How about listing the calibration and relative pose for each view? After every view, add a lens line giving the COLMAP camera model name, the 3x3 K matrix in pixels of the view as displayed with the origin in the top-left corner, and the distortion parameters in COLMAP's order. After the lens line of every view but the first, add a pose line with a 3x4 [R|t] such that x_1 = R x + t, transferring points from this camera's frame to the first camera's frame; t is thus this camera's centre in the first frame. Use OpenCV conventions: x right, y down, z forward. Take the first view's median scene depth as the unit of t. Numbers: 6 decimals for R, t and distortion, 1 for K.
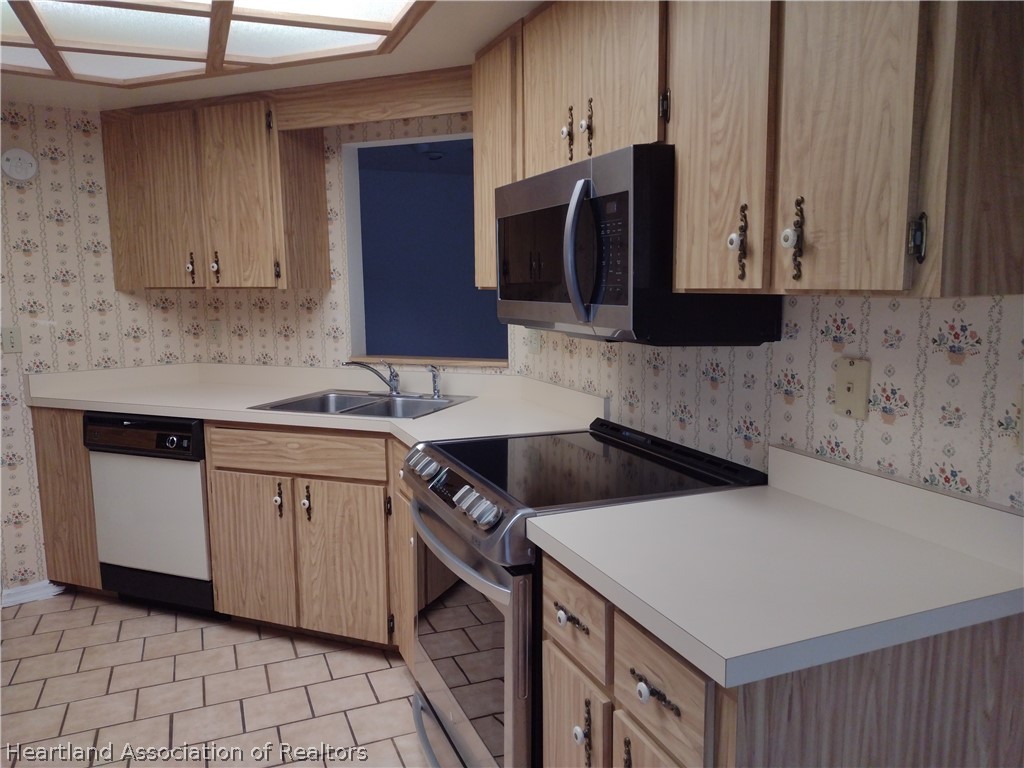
lens RADIAL K [[763.5, 0, 511.9], [0, 763.5, 382.7], [0, 0, 1]] dist [0.065651, -0.079279]
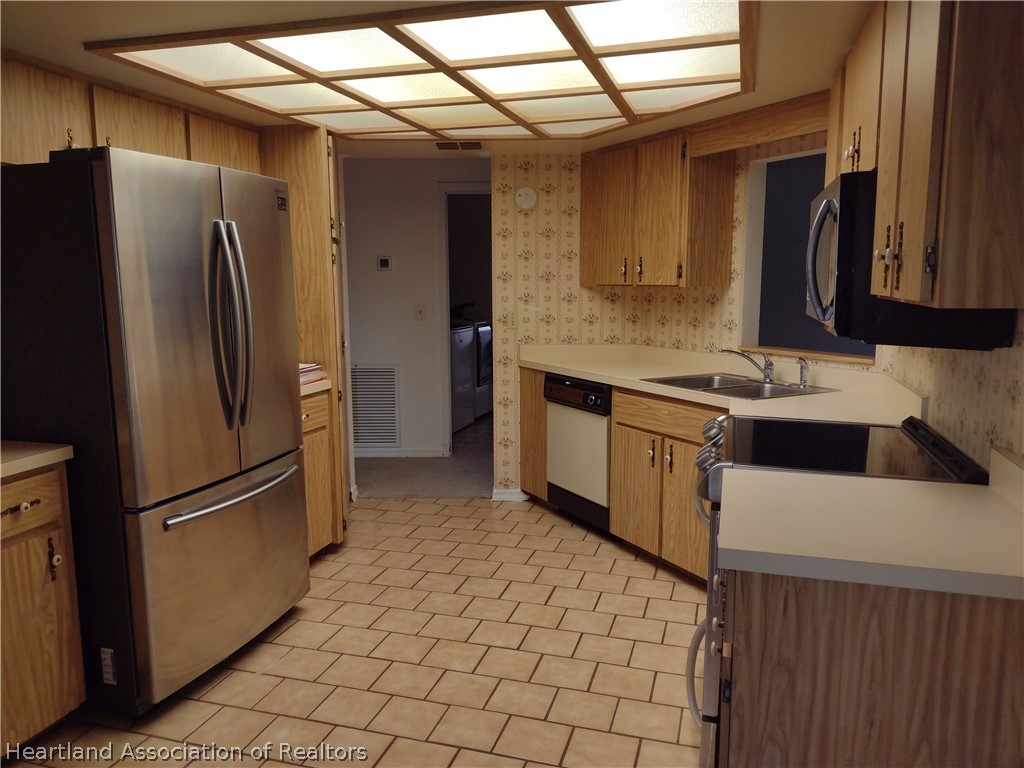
lens RADIAL K [[763.5, 0, 506.2], [0, 763.5, 384.4], [0, 0, 1]] dist [0.065651, -0.079279]
pose [[0.773013, 0.095691, -0.627132, 0.301109], [-0.088614, 0.995154, 0.042618, 0.006590], [0.628171, 0.022628, 0.777746, -0.143295]]
